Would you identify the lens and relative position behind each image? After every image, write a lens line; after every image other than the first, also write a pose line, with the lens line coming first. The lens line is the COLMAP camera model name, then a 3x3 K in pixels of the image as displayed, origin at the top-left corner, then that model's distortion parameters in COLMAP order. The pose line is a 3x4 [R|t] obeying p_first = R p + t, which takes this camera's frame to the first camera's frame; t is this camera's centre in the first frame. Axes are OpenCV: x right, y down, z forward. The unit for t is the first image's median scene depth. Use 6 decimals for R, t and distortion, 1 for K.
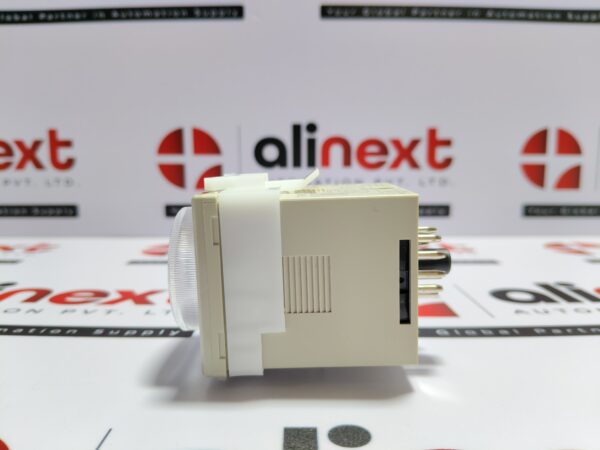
lens RADIAL K [[475.1, 0, 300.0], [0, 475.1, 225.0], [0, 0, 1]] dist [-0.003440, -0.094430]
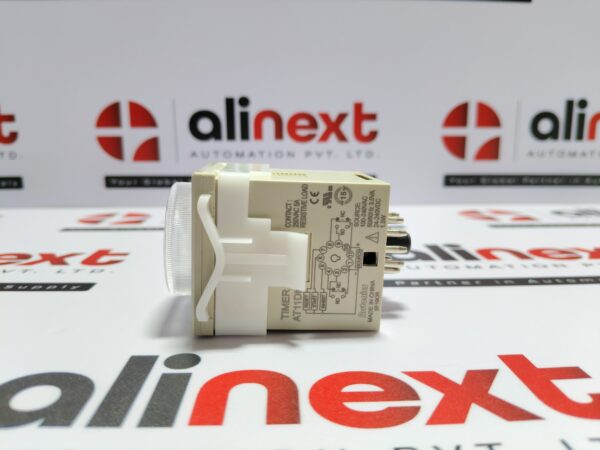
lens RADIAL K [[471.1, 0, 300.0], [0, 471.1, 225.0], [0, 0, 1]] dist [0.013865, -0.111792]
pose [[0.999334, -0.006811, 0.035849, 0.112501], [0.004835, 0.998478, 0.054936, 0.010488], [-0.036168, -0.054726, 0.997846, -0.060305]]
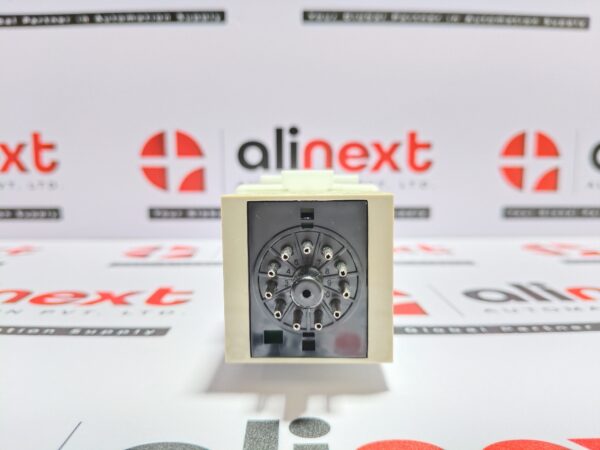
lens RADIAL K [[477.5, 0, 300.0], [0, 477.5, 225.0], [0, 0, 1]] dist [-0.004485, -0.100841]
pose [[0.999849, -0.001973, 0.017254, 0.020333], [0.002077, 0.999980, -0.006047, 0.001748], [-0.017242, 0.006082, 0.999833, -0.015726]]
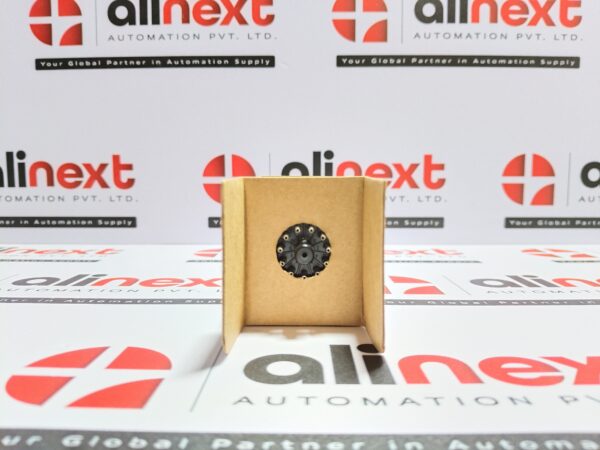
lens RADIAL K [[463.9, 0, 300.0], [0, 463.9, 225.0], [0, 0, 1]] dist [0.015698, -0.085275]
pose [[0.999933, 0.001912, -0.011403, -0.037842], [-0.002374, 0.999171, -0.040634, 0.026199], [0.011316, 0.040658, 0.999109, -0.194204]]
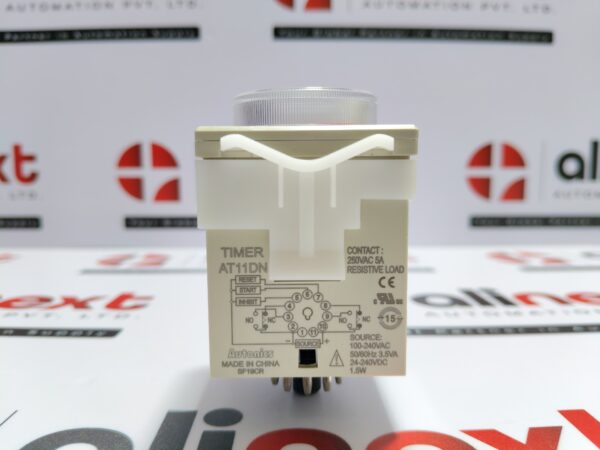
lens RADIAL K [[481.2, 0, 300.0], [0, 481.2, 225.0], [0, 0, 1]] dist [-0.034182, -0.056486]
pose [[0.999841, -0.002019, 0.017745, 0.083045], [0.002513, 0.999609, -0.027863, 0.005675], [-0.017682, 0.027903, 0.999454, -0.048847]]
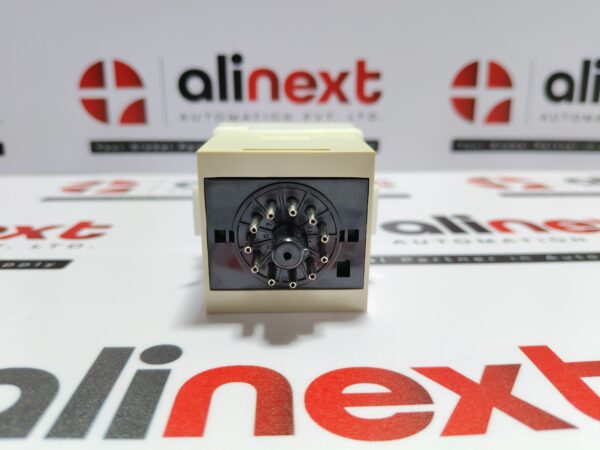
lens RADIAL K [[477.5, 0, 300.0], [0, 477.5, 225.0], [0, 0, 1]] dist [-0.004485, -0.100841]
pose [[0.999281, -0.009909, 0.036605, 0.117363], [0.005168, 0.991837, 0.127404, 0.007201], [-0.037568, -0.127123, 0.991175, -0.011139]]
